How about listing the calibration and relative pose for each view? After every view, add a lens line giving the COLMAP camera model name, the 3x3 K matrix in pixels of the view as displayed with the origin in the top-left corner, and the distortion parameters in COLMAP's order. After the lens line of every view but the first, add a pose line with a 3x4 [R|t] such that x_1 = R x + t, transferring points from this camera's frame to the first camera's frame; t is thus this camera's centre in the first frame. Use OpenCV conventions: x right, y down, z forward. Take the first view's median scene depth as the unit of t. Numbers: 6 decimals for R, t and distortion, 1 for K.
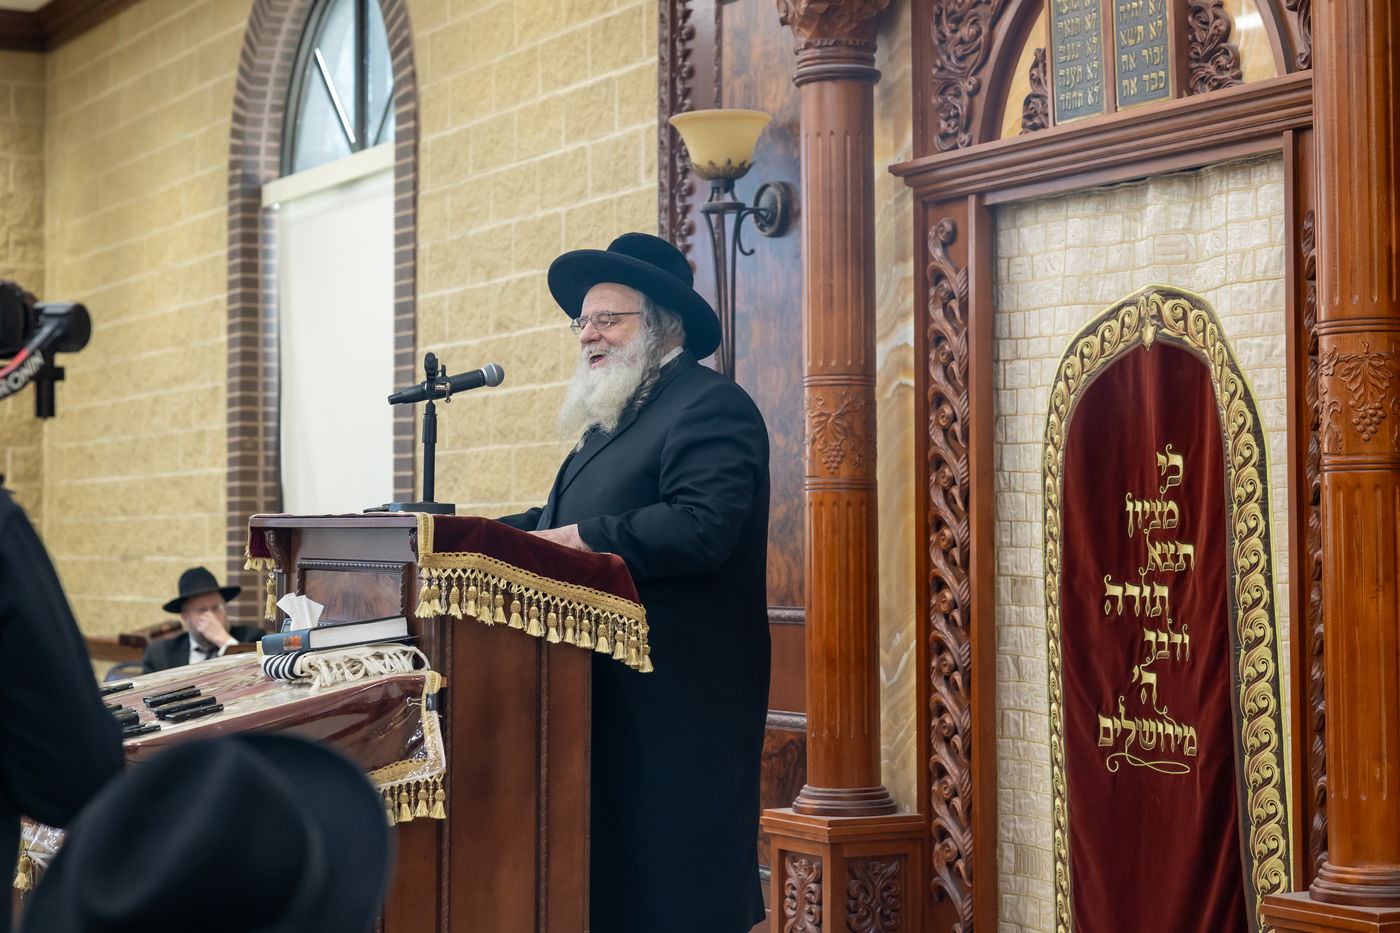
lens RADIAL K [[2741.2, 0, 700.0], [0, 2741.2, 466.5], [0, 0, 1]] dist [-0.009530, 0.039158]
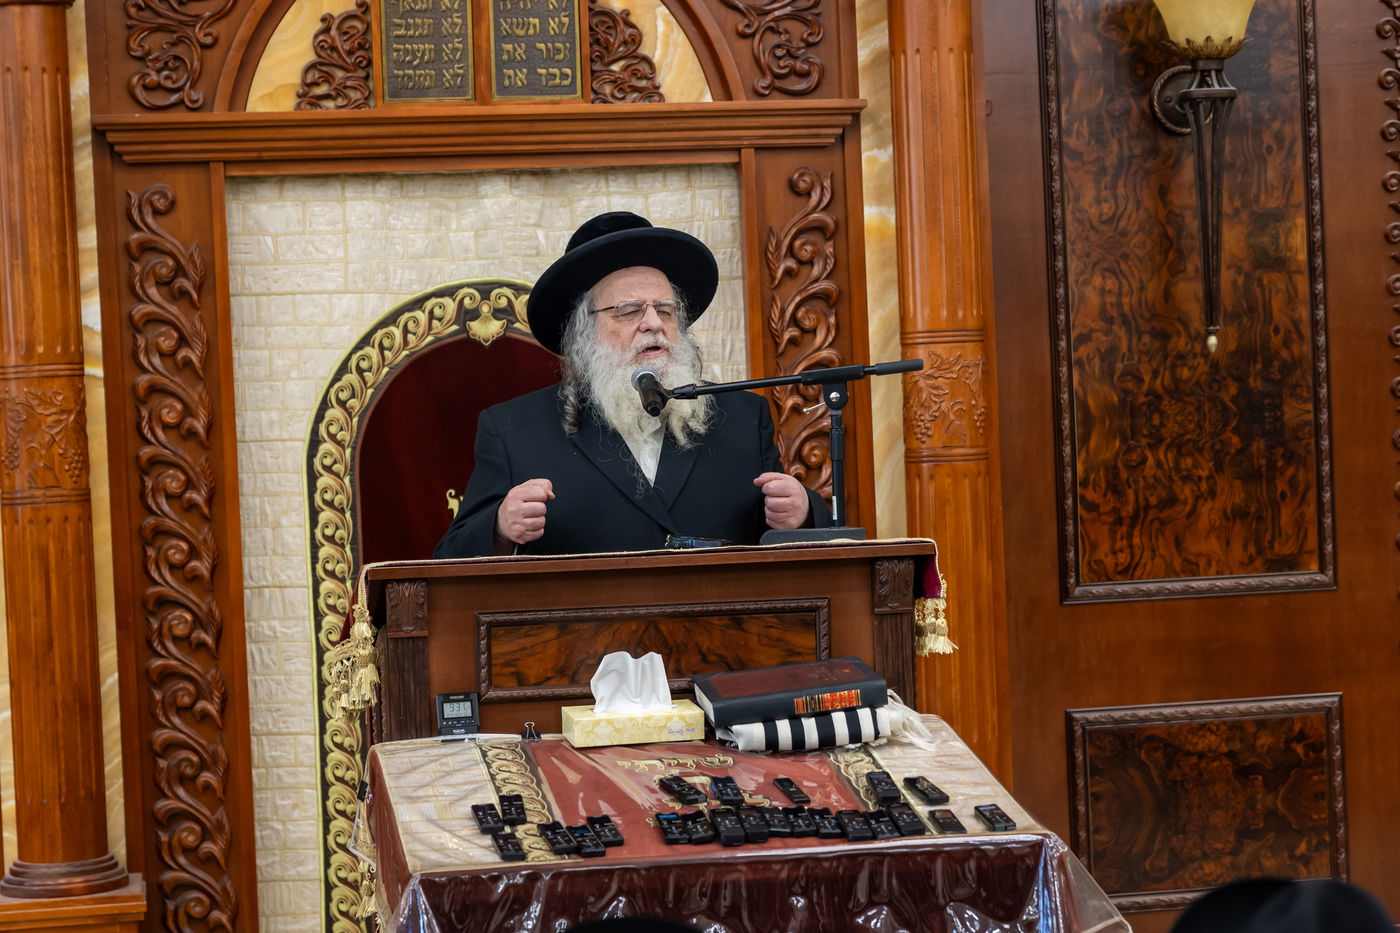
lens RADIAL K [[2741.2, 0, 700.0], [0, 2741.2, 466.5], [0, 0, 1]] dist [-0.009530, 0.039158]
pose [[0.313799, -0.033412, 0.948901, -0.729694], [0.014090, 0.999434, 0.030532, -0.026845], [-0.949385, 0.003789, 0.314092, 0.602423]]
